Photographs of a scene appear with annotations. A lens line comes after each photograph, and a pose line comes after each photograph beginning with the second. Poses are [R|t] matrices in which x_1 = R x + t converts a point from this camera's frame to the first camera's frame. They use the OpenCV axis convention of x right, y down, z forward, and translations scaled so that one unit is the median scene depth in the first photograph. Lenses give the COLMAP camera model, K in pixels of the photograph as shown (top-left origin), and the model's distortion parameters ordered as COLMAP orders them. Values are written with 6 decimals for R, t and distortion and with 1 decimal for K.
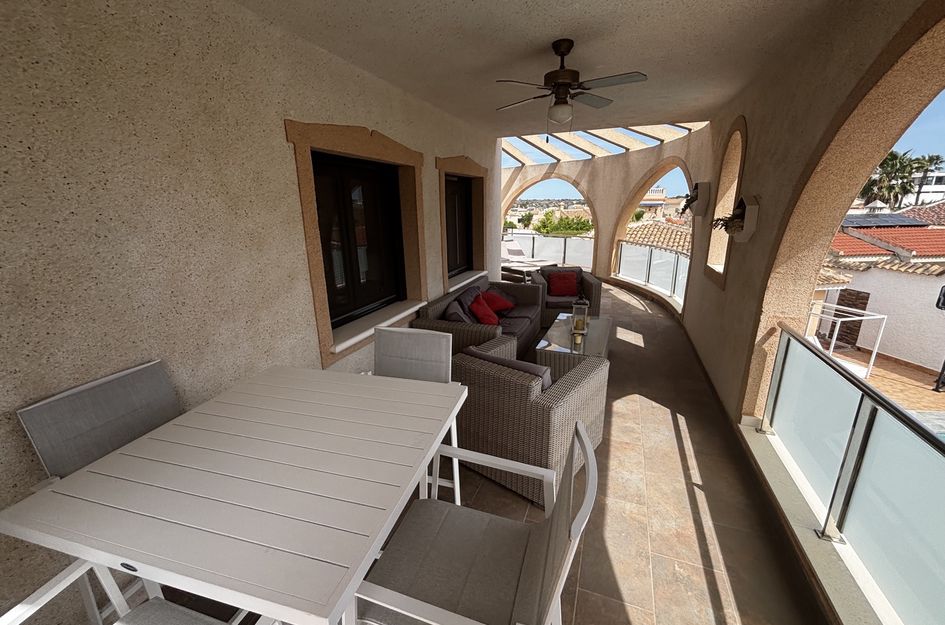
lens RADIAL K [[382.6, 0, 469.8], [0, 382.6, 312.6], [0, 0, 1]] dist [-0.000799, -0.000618]
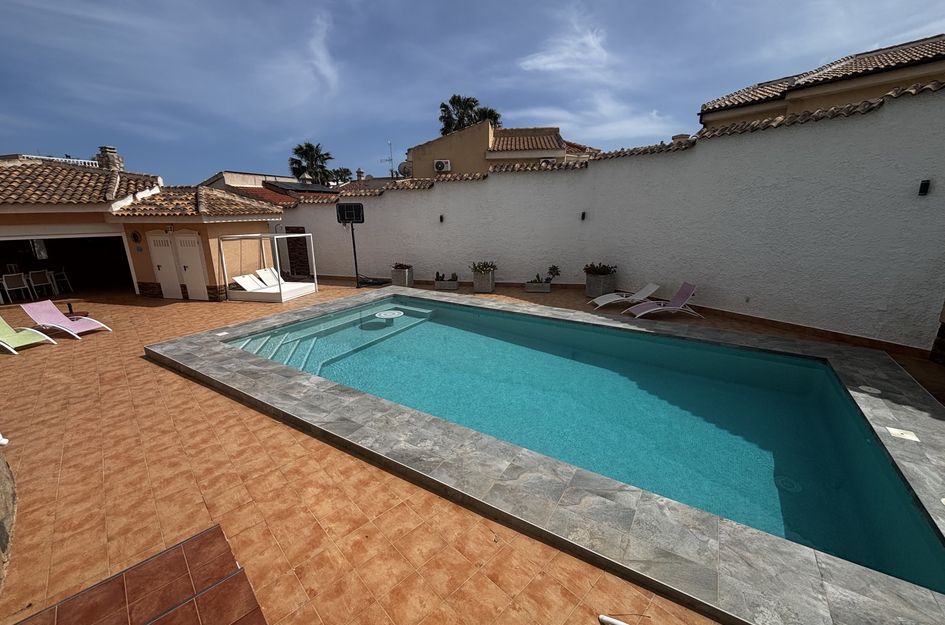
lens RADIAL K [[382.6, 0, 469.8], [0, 382.6, 312.6], [0, 0, 1]] dist [-0.000799, -0.000618]
pose [[0.424650, -0.228899, 0.875944, 0.180693], [0.245004, 0.960465, 0.132210, 0.164602], [-0.871576, 0.158467, 0.463943, 0.063454]]
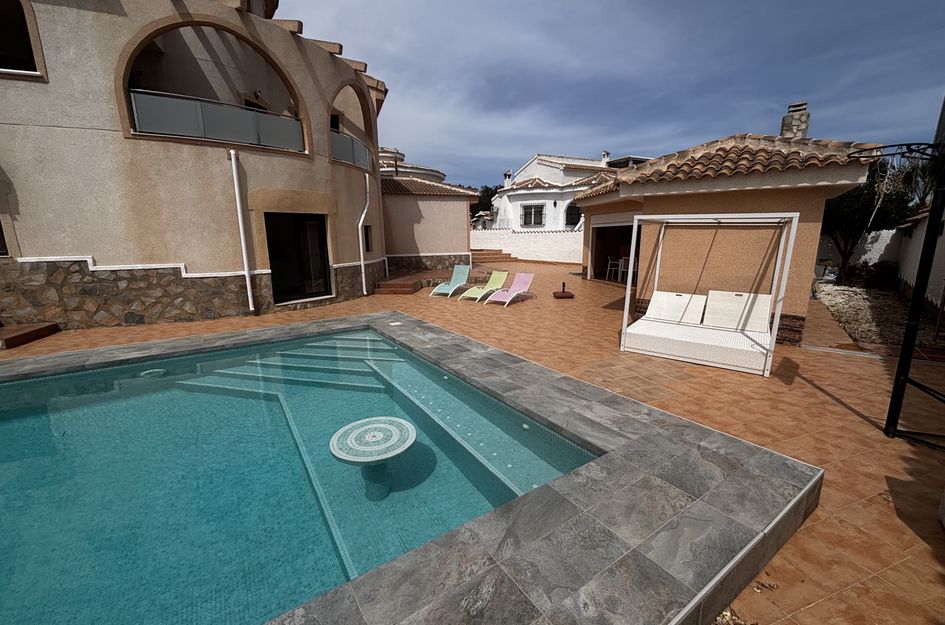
lens RADIAL K [[380.6, 0, 470.9], [0, 380.6, 312.5], [0, 0, 1]] dist [0.002855, -0.003072]
pose [[0.657637, 0.152149, -0.737811, 0.955478], [-0.198124, 0.979846, 0.025465, 0.134151], [0.726815, 0.129431, 0.674527, 0.412581]]
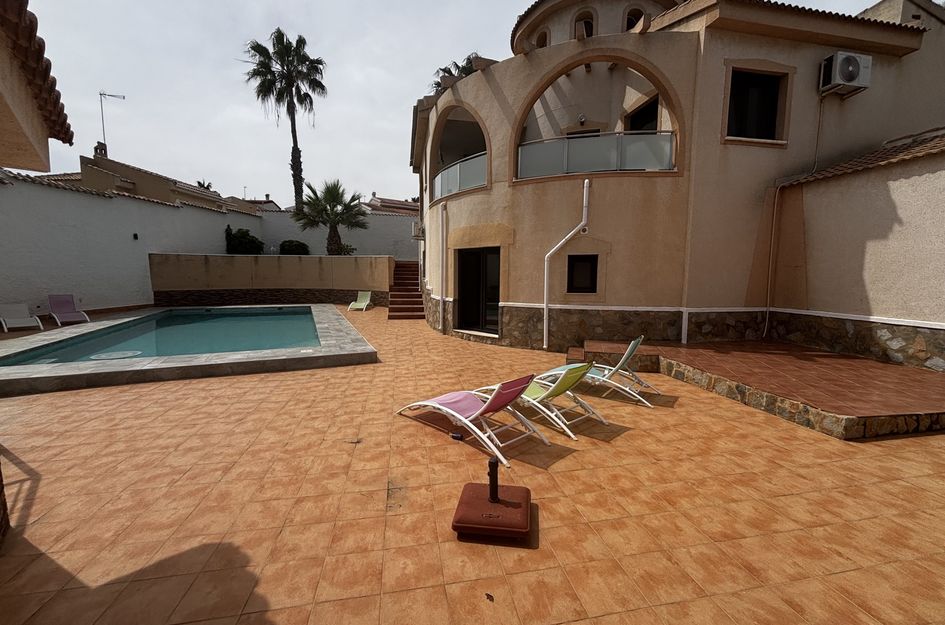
lens RADIAL K [[382.2, 0, 472.6], [0, 382.2, 311.7], [0, 0, 1]] dist [0.001792, -0.000598]
pose [[-0.854362, 0.060923, -0.516096, 0.601869], [-0.134591, 0.933280, 0.332977, -0.075439], [0.501948, 0.353944, -0.789159, 1.185425]]
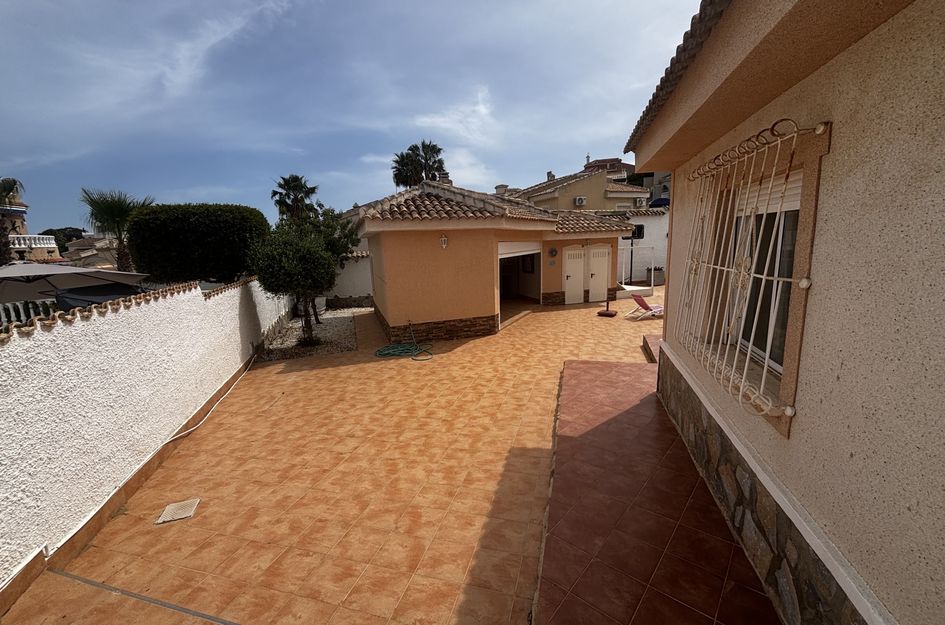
lens RADIAL K [[380.6, 0, 470.9], [0, 380.6, 312.5], [0, 0, 1]] dist [0.002855, -0.003072]
pose [[-0.085165, -0.164388, 0.982712, -0.326551], [0.304811, 0.934711, 0.182774, -0.174135], [-0.948597, 0.315108, -0.029497, 1.393865]]
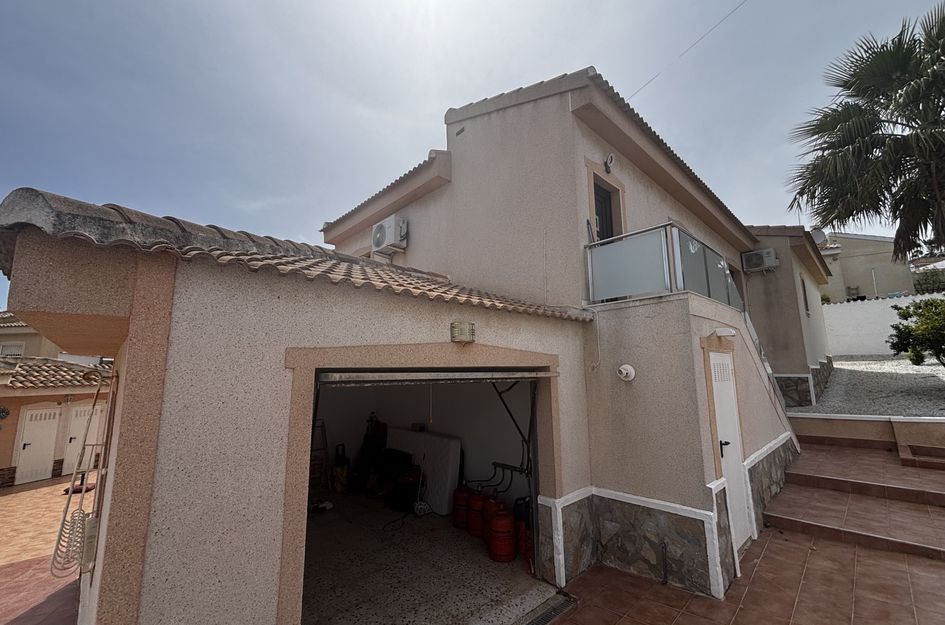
lens RADIAL K [[380.6, 0, 470.9], [0, 380.6, 312.5], [0, 0, 1]] dist [0.002855, -0.003072]
pose [[-0.899563, 0.091300, 0.427142, -0.488486], [0.138429, 0.987092, 0.080546, -0.199454], [-0.414274, 0.131585, -0.900590, 1.368347]]
